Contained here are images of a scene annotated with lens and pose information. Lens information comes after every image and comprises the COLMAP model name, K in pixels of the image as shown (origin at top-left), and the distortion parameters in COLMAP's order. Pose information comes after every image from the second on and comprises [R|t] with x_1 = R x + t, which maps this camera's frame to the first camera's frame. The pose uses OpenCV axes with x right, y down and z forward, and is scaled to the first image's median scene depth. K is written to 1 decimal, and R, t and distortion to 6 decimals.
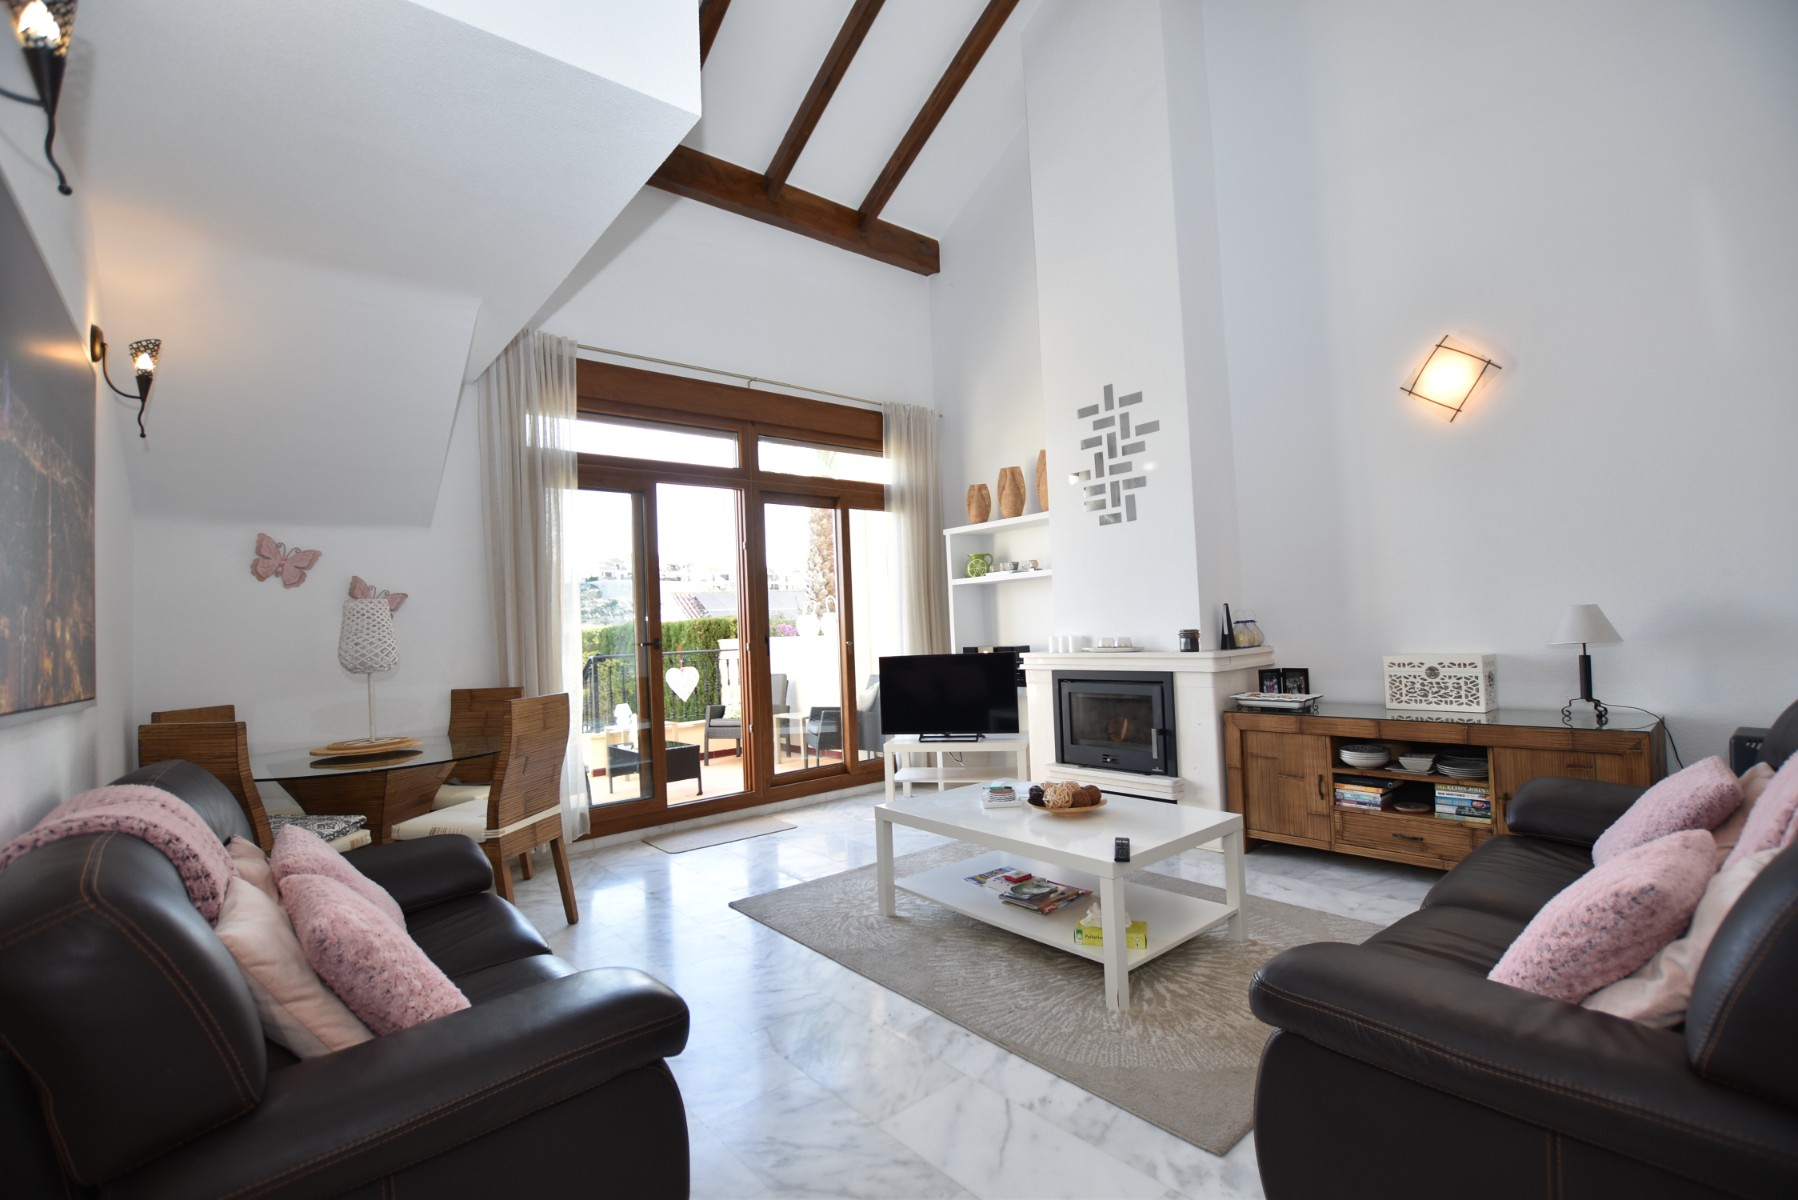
lens RADIAL K [[791.6, 0, 902.6], [0, 791.6, 604.2], [0, 0, 1]] dist [-0.034163, 0.004930]
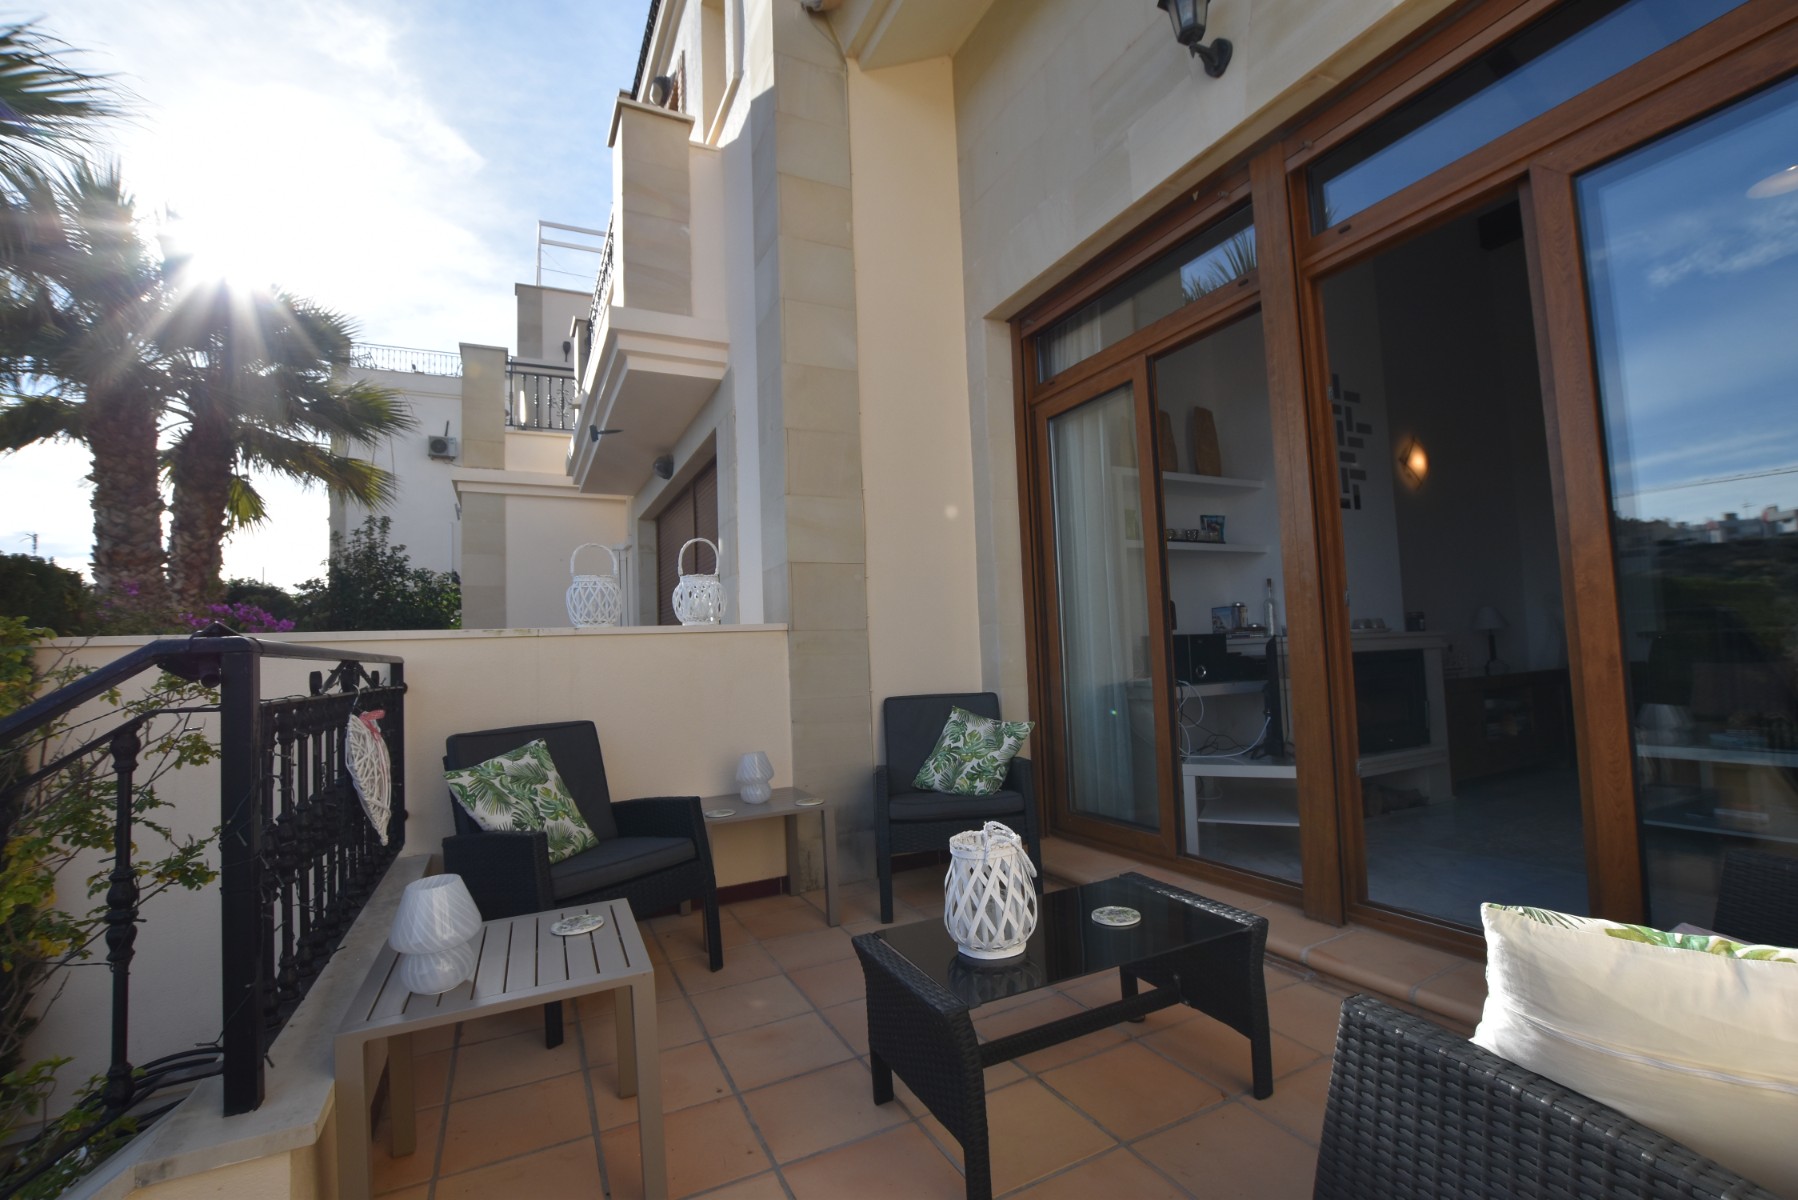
lens RADIAL K [[791.6, 0, 902.6], [0, 791.6, 604.2], [0, 0, 1]] dist [-0.034163, 0.004930]
pose [[0.239919, 0.096210, 0.966014, -1.043826], [0.001268, 0.995045, -0.099416, 0.150968], [-0.970792, 0.025077, 0.238608, 1.655408]]
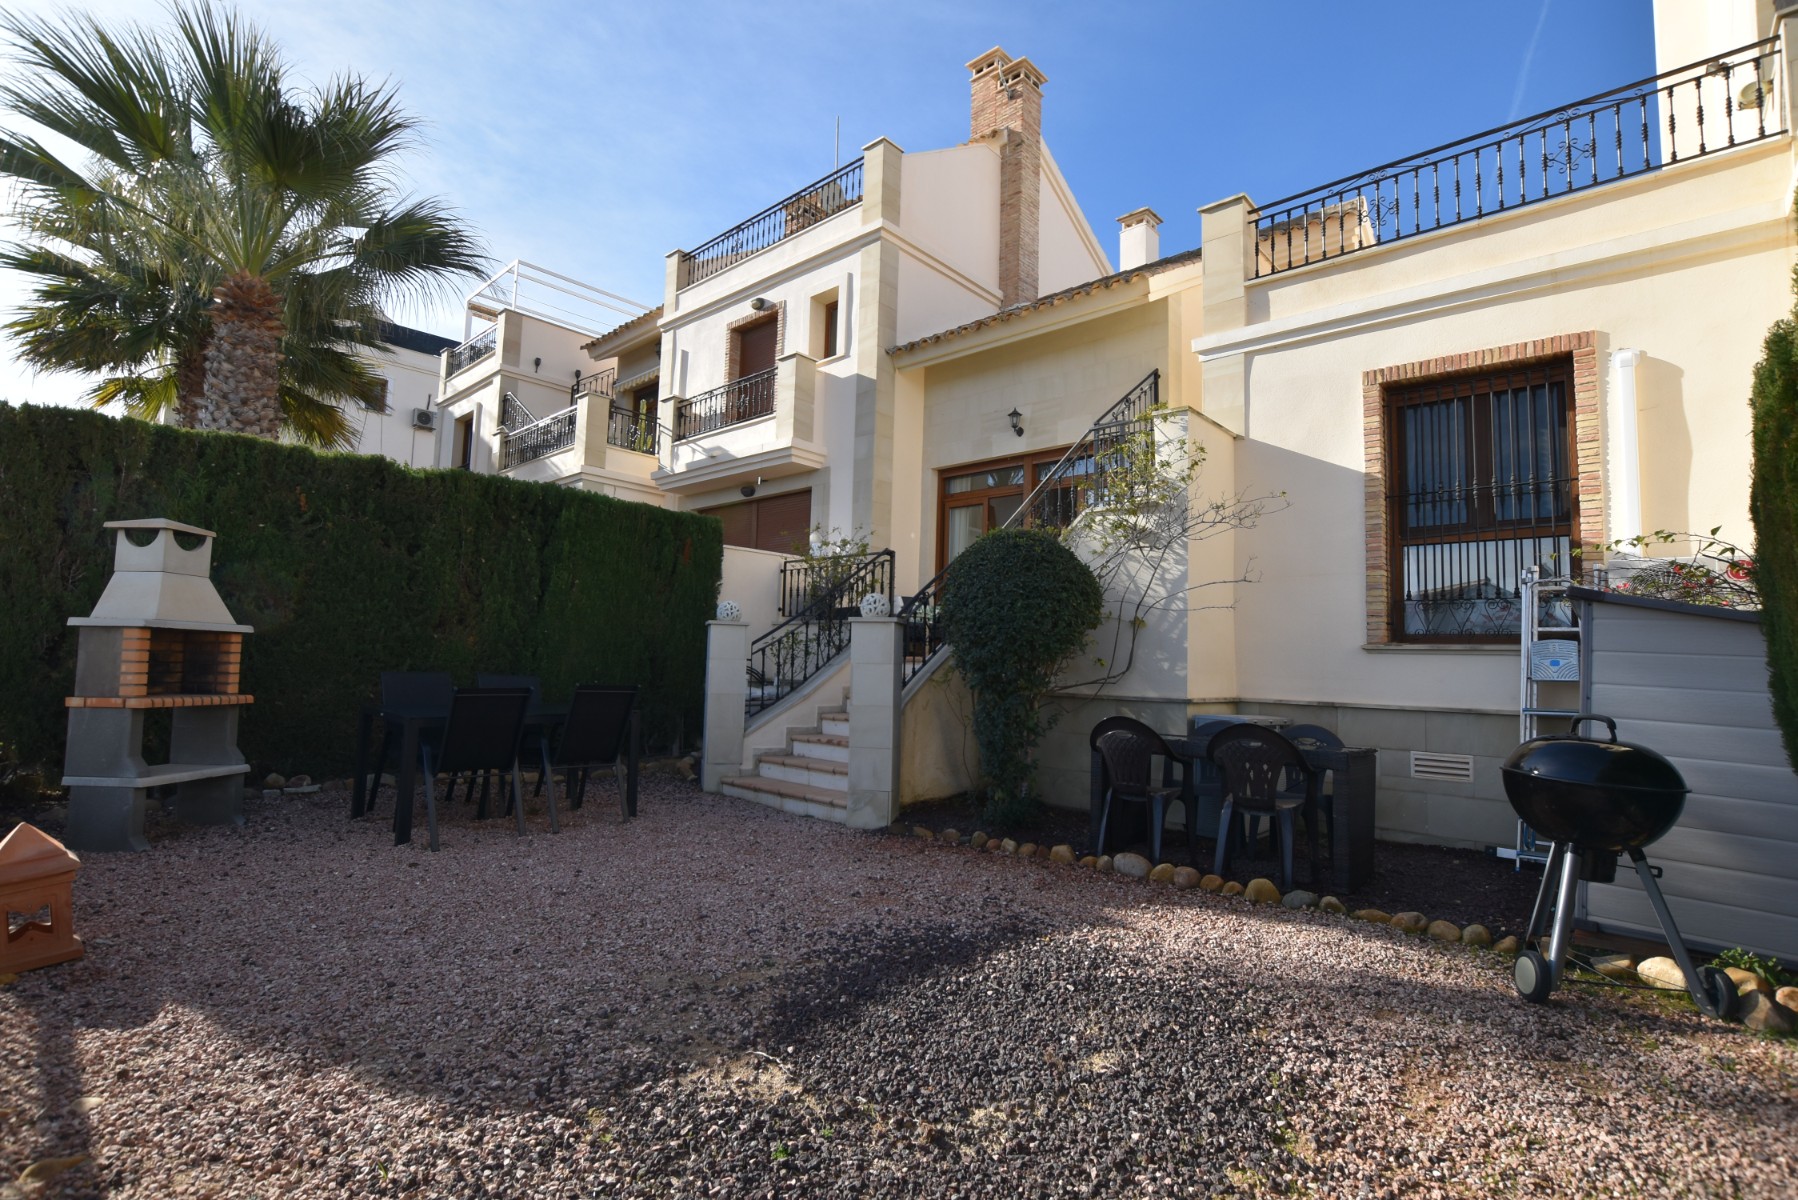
lens RADIAL K [[824.8, 0, 897.6], [0, 824.8, 595.0], [0, 0, 1]] dist [-0.001780, -0.000183]
pose [[-0.128050, 0.120021, 0.984479, -3.093054], [-0.054667, 0.990287, -0.127840, 0.555694], [-0.990260, -0.070189, -0.120245, 2.271126]]
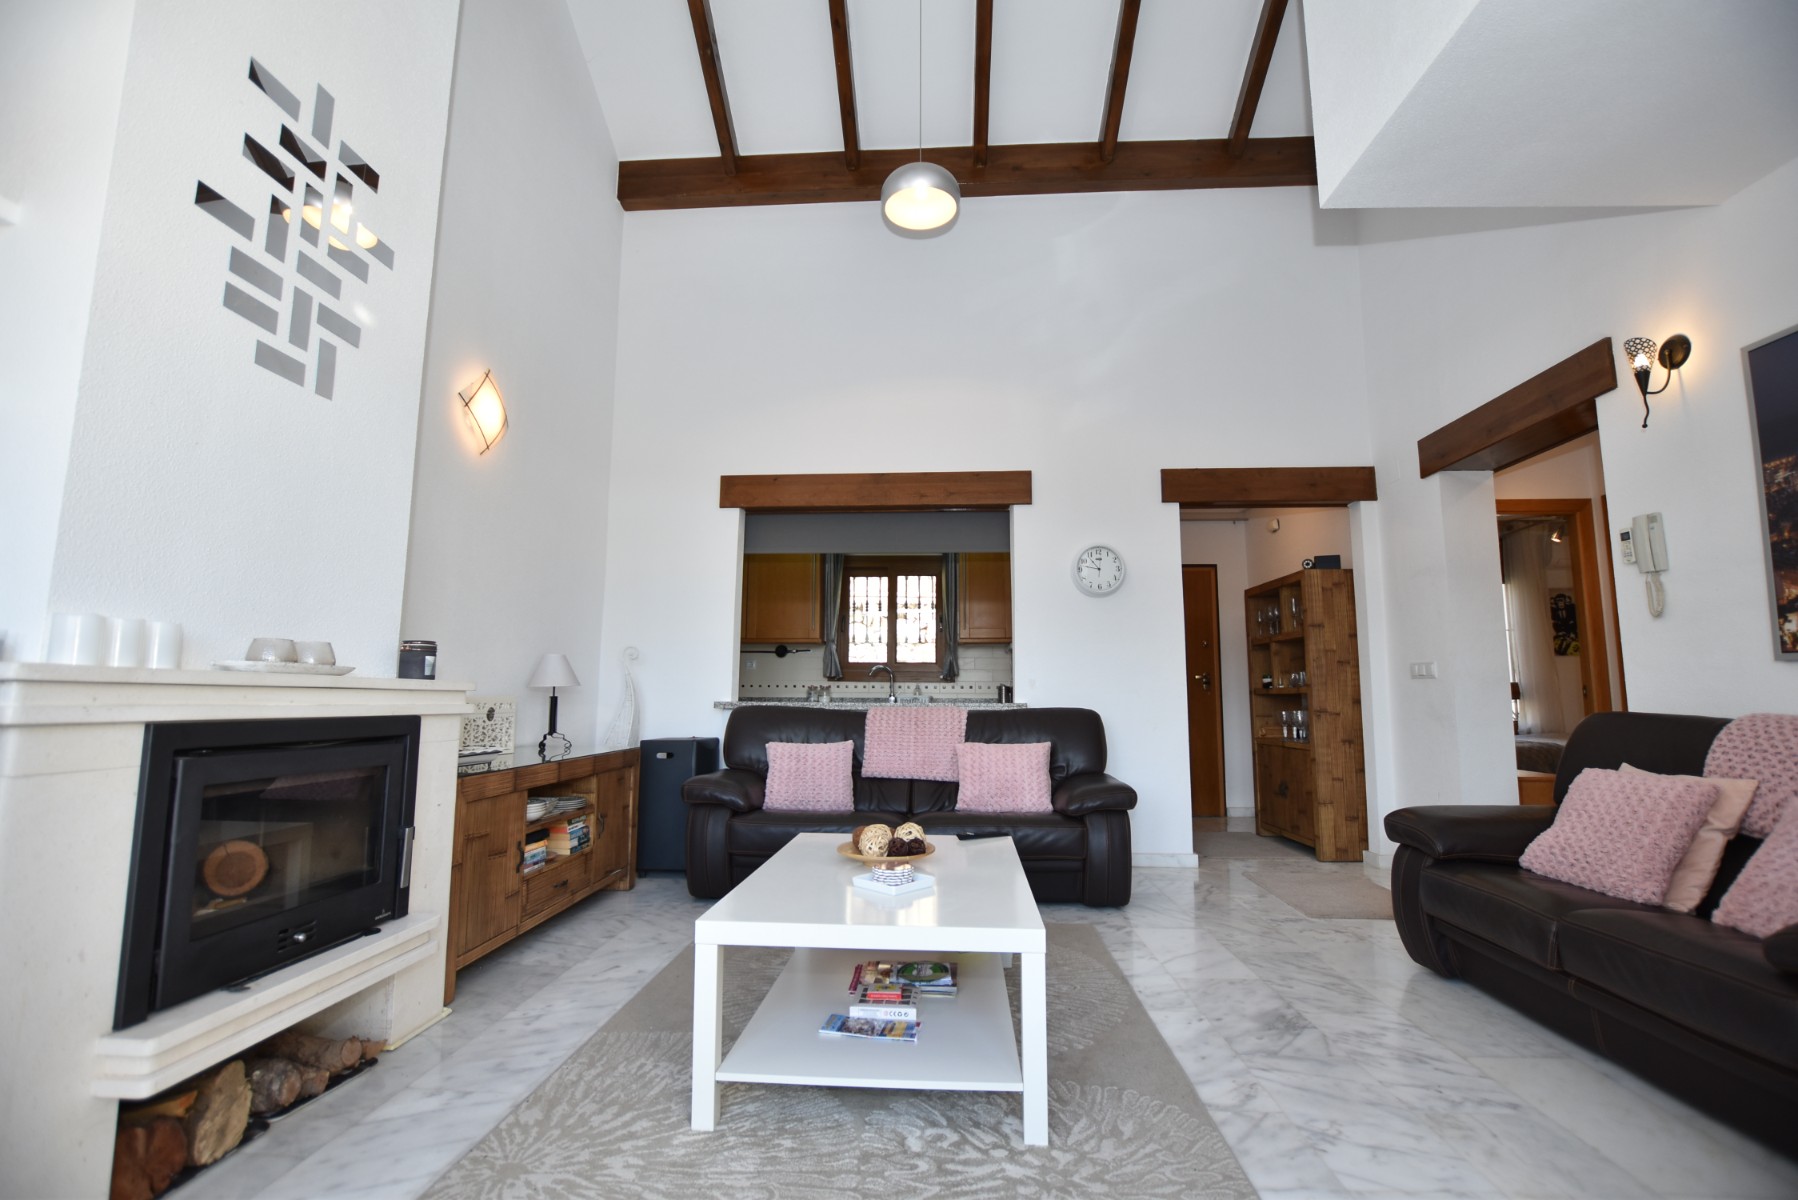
lens RADIAL K [[791.6, 0, 902.6], [0, 791.6, 604.2], [0, 0, 1]] dist [-0.034163, 0.004930]
pose [[-0.726686, 0.119664, 0.676467, -0.315321], [0.004889, 0.985588, -0.169094, 0.117422], [-0.686952, -0.119571, -0.716798, 1.331395]]
